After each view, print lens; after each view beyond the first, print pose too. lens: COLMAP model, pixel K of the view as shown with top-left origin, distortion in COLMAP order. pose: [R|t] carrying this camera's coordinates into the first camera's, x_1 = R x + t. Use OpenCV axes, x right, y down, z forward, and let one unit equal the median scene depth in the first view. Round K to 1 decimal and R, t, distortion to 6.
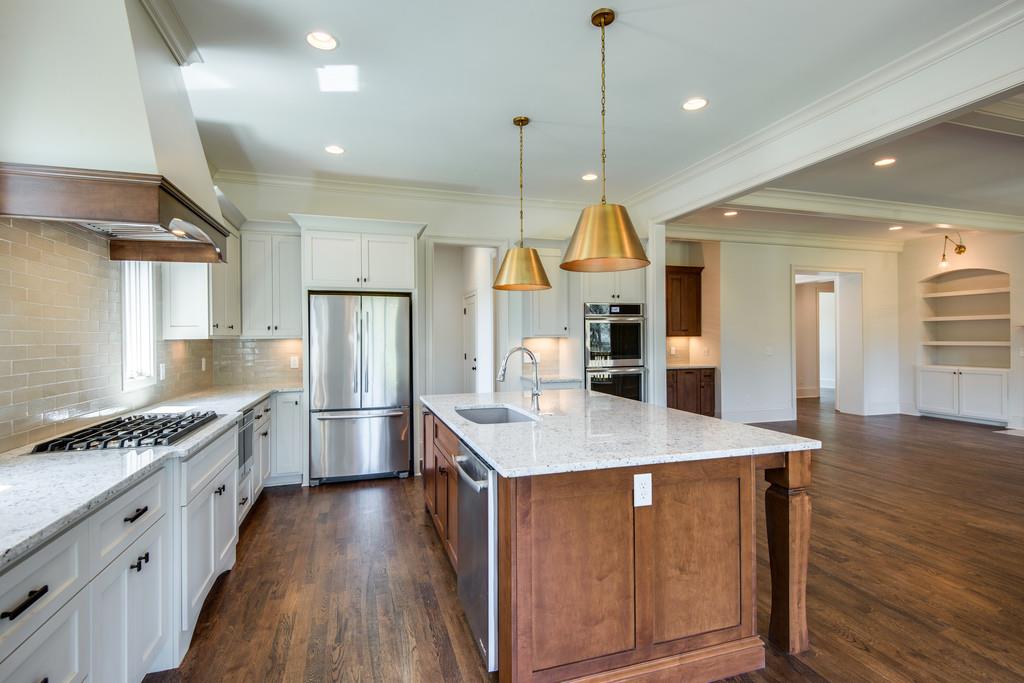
lens RADIAL K [[466.6, 0, 510.0], [0, 466.6, 340.6], [0, 0, 1]] dist [0.012920, -0.000202]
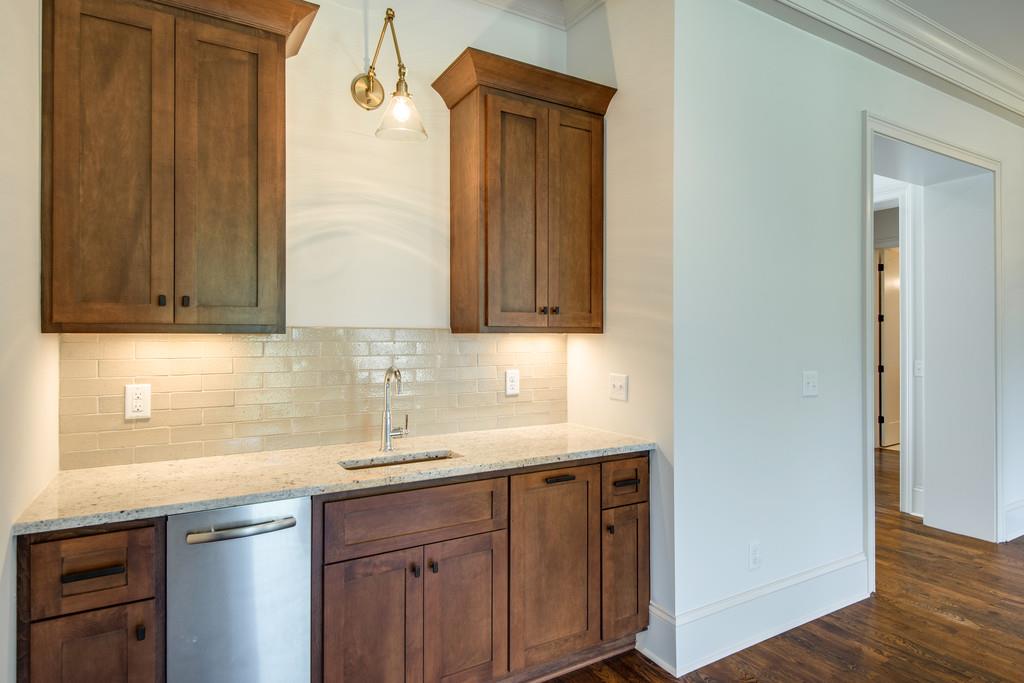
lens RADIAL K [[570.6, 0, 510.1], [0, 570.6, 338.1], [0, 0, 1]] dist [0.001468, 0.000064]
pose [[0.972245, 0.005978, 0.233888, 0.276679], [-0.006645, 0.999976, 0.002064, -0.006403], [-0.233870, -0.003561, 0.972261, 0.687650]]
